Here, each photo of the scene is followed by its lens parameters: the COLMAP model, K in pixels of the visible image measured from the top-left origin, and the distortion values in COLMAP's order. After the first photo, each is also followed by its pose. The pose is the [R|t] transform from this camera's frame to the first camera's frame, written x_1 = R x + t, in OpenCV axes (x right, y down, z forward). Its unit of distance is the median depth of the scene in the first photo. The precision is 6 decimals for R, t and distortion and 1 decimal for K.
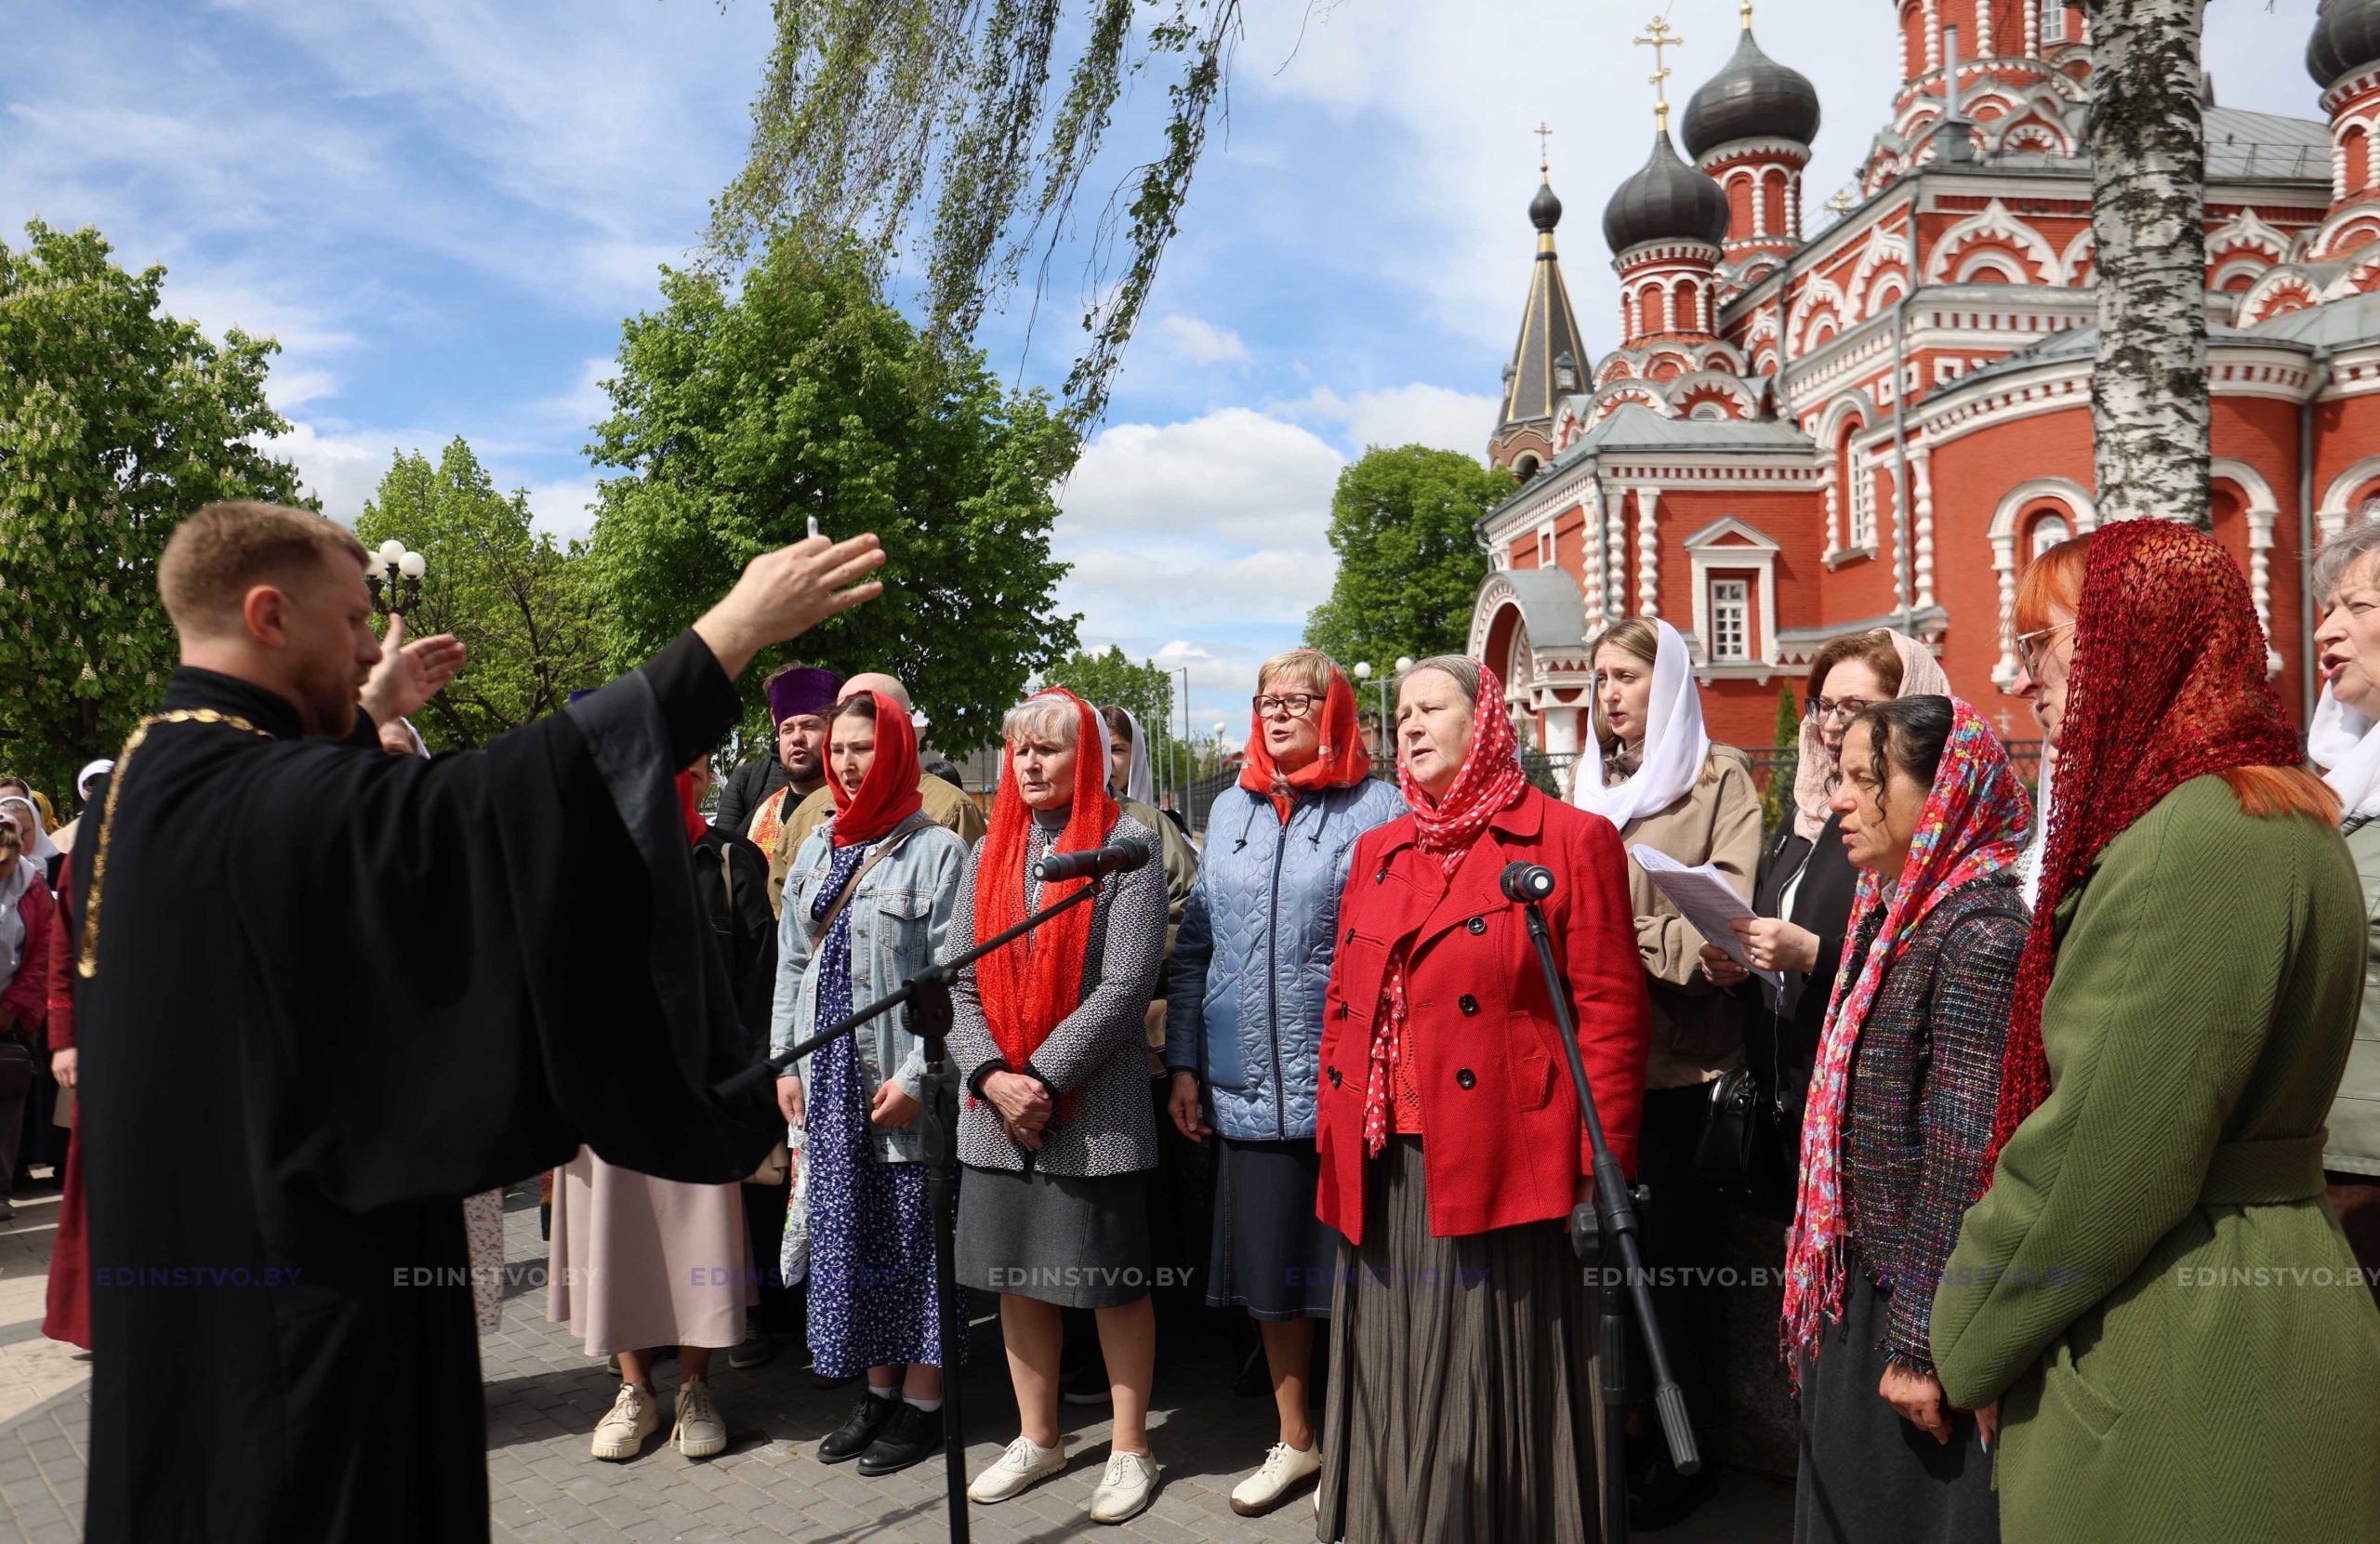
lens RADIAL K [[1671.0, 0, 1190.6], [0, 1671.0, 891.3], [0, 0, 1]] dist [-0.114765, 0.083806]
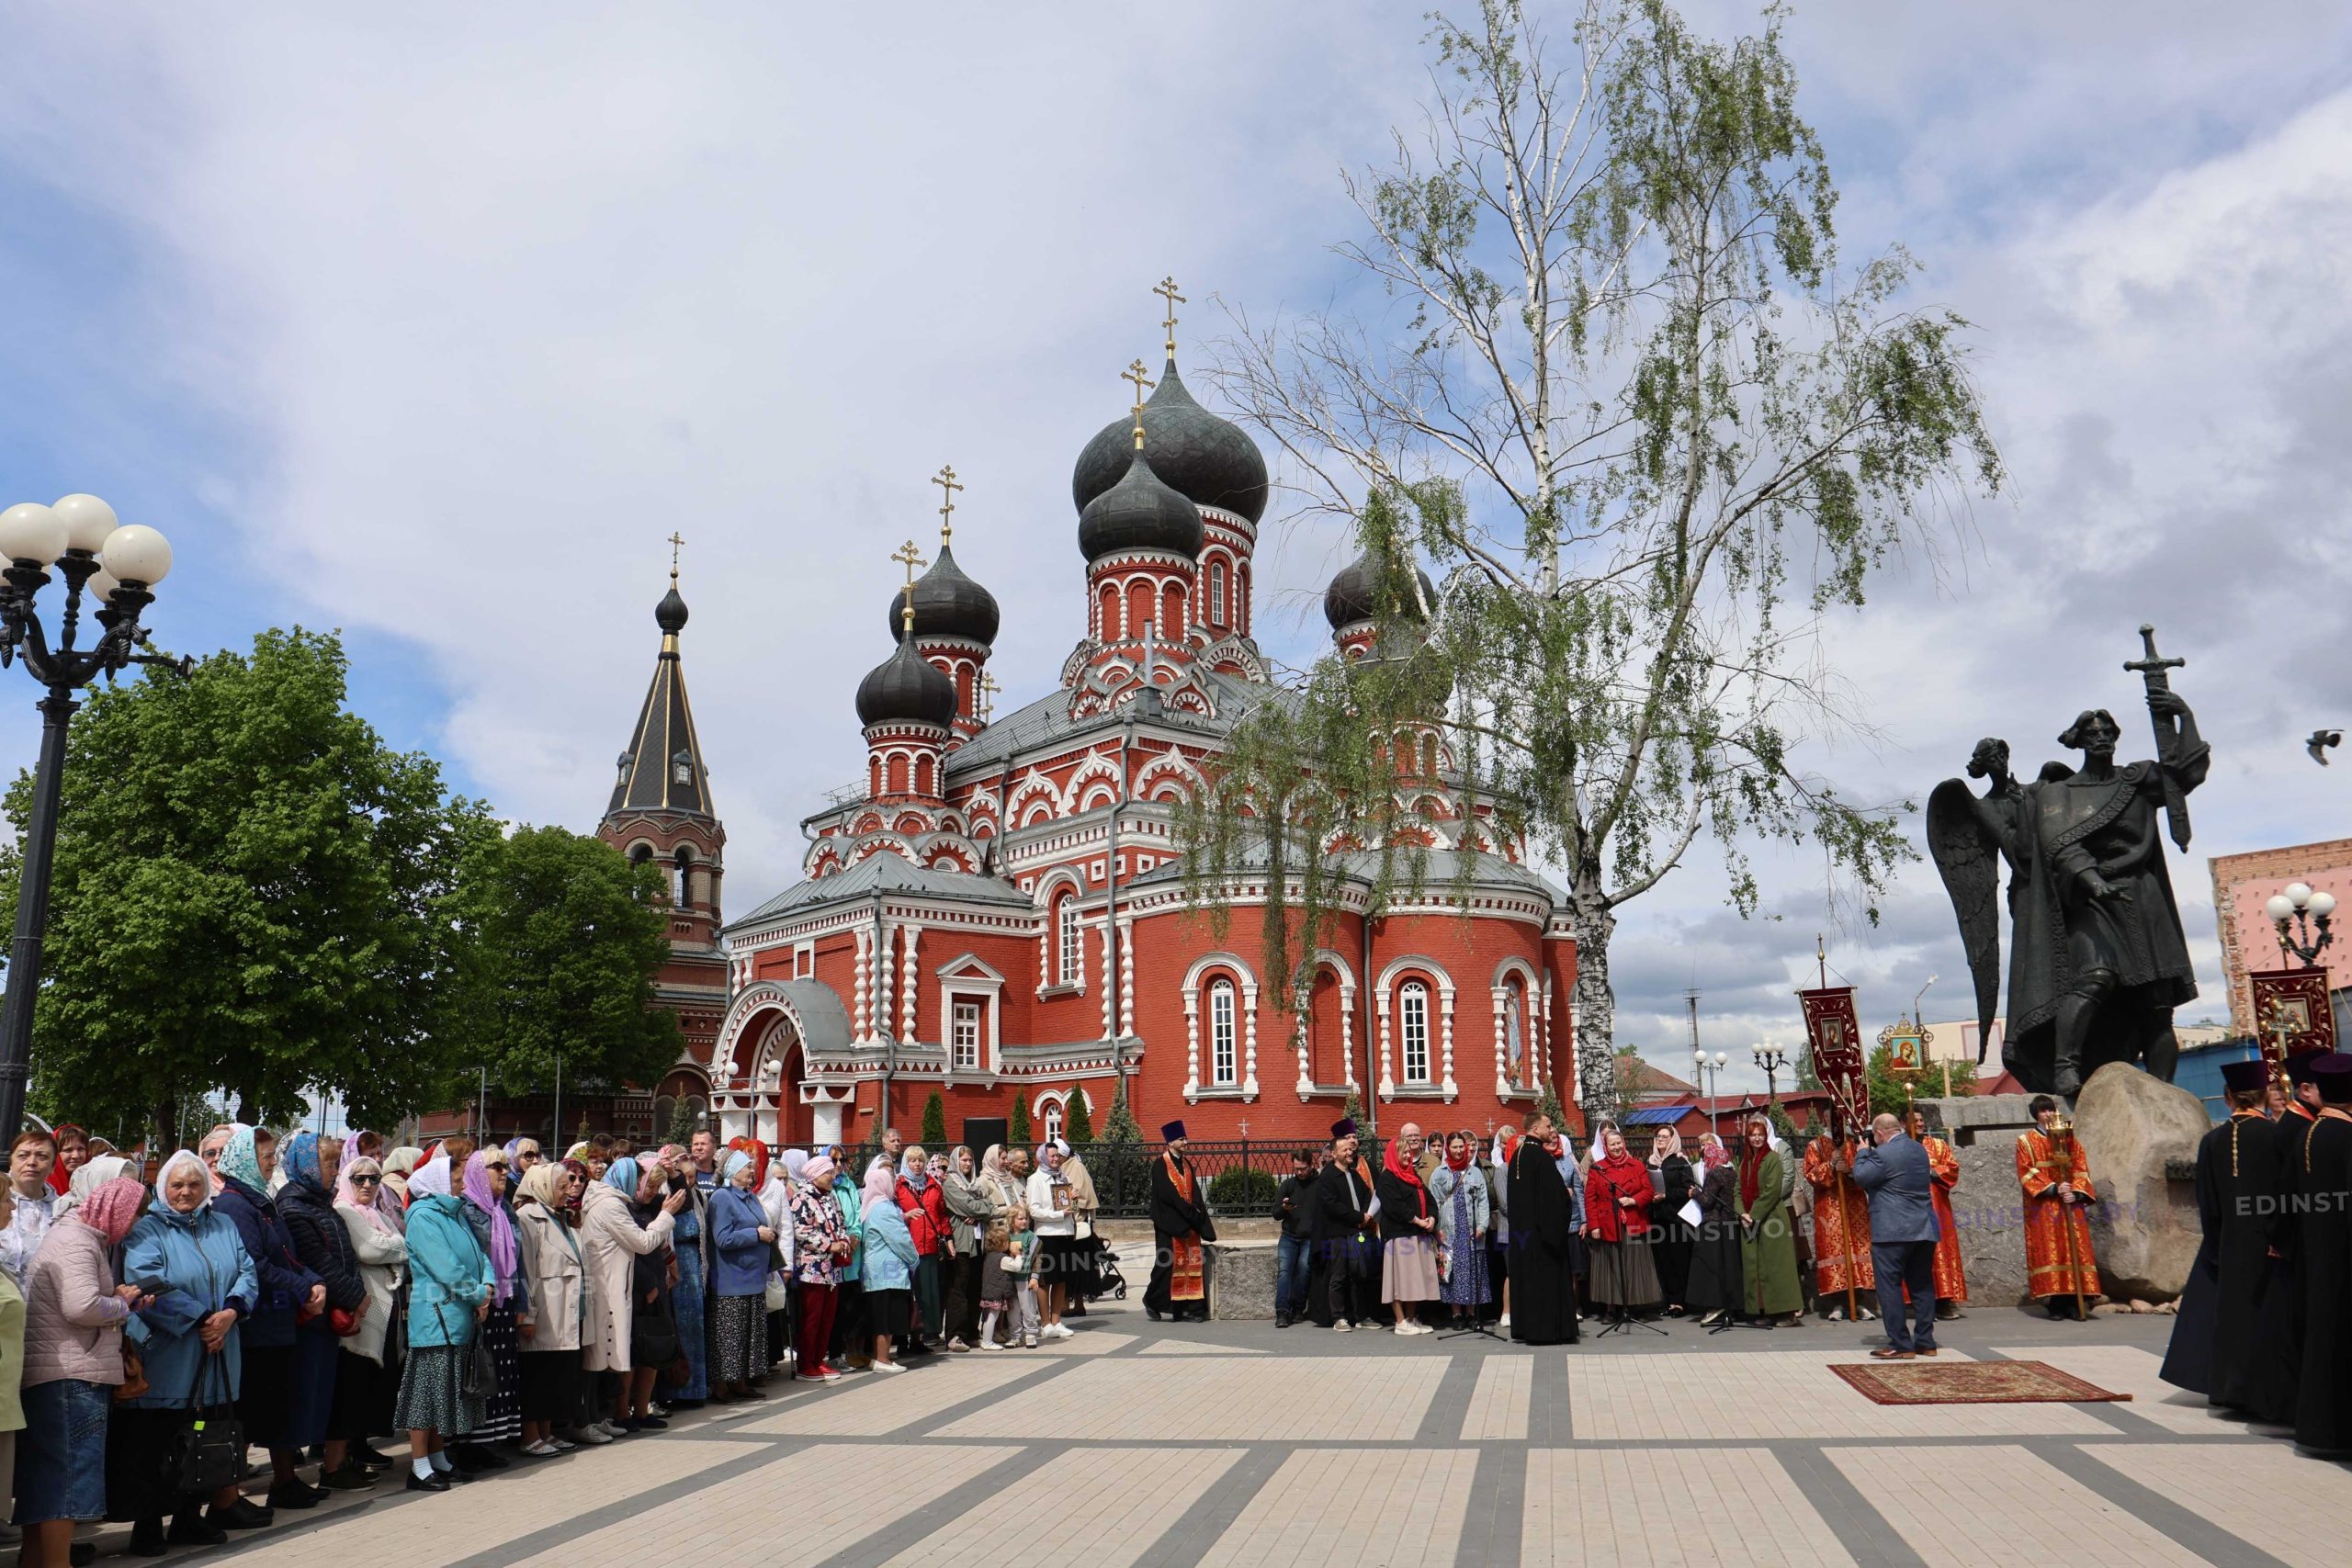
lens RADIAL K [[2168.0, 0, 1190.3], [0, 2168.0, 814.6], [0, 0, 1]] dist [-0.064570, 0.112272]
pose [[0.790368, 0.114609, 0.601816, -0.538306], [0.026948, 0.974891, -0.221048, 0.036222], [-0.612039, 0.190927, 0.767434, -0.377710]]
